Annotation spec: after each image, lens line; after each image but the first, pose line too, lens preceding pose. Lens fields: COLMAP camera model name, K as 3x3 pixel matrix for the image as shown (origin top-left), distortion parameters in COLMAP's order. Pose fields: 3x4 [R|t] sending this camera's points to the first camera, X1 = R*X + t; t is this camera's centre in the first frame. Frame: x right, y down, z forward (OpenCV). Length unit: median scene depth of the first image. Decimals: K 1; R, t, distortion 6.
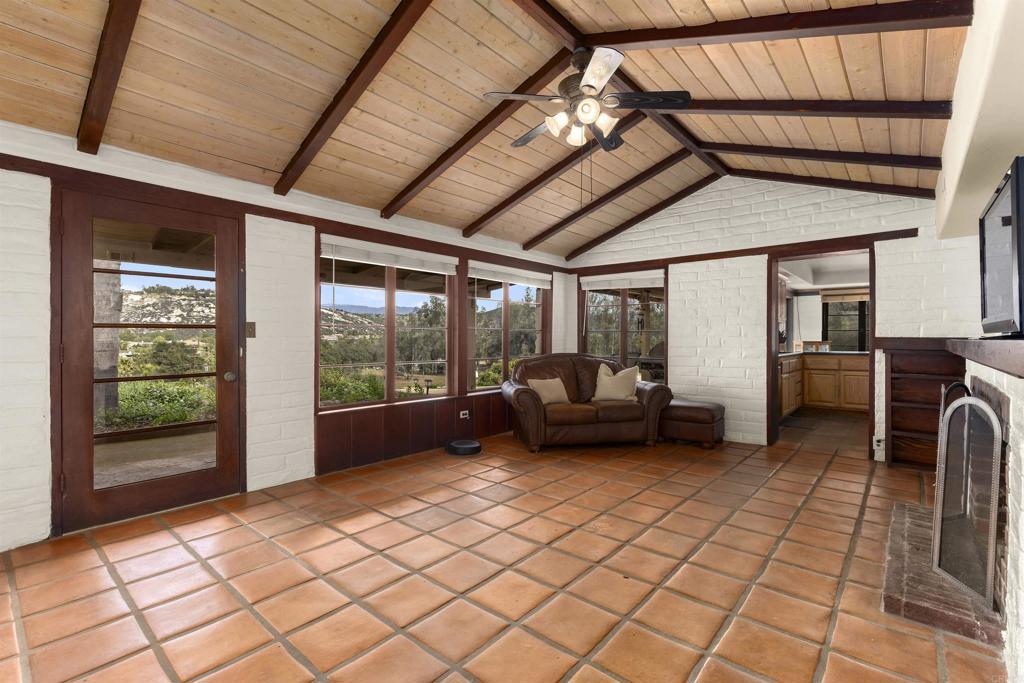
lens RADIAL K [[456.7, 0, 519.8], [0, 456.7, 338.8], [0, 0, 1]] dist [0.003455, 0.000211]
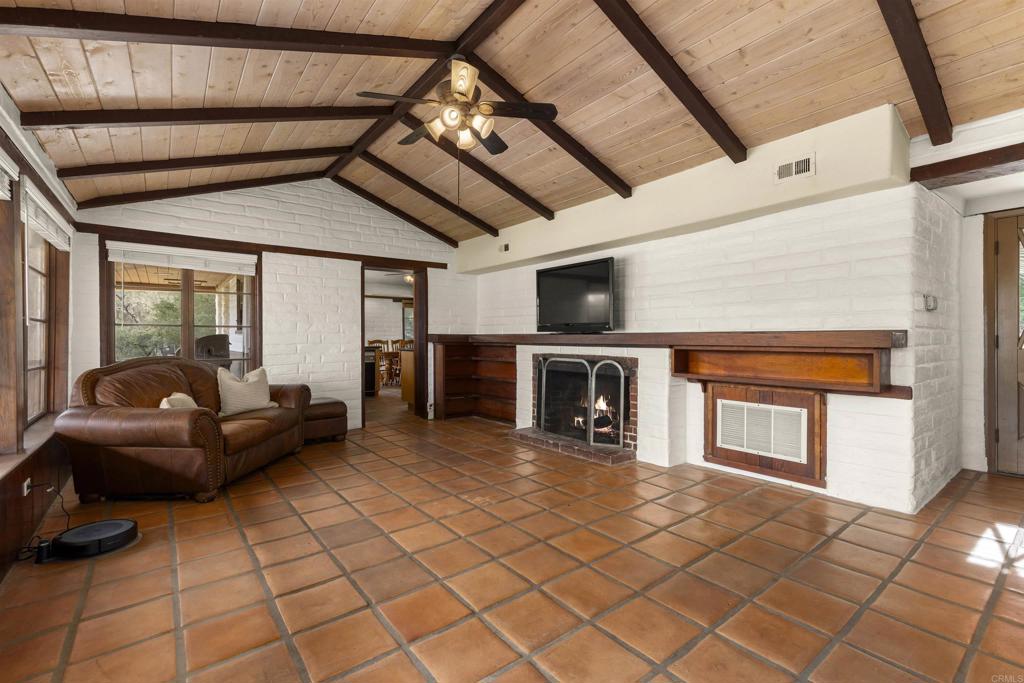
lens RADIAL K [[457.9, 0, 516.0], [0, 457.9, 340.6], [0, 0, 1]] dist [0.002566, -0.000136]
pose [[0.205795, -0.008712, 0.978556, -0.508581], [0.002962, 0.999961, 0.008280, 0.005131], [-0.978591, 0.001194, 0.205813, 0.384619]]
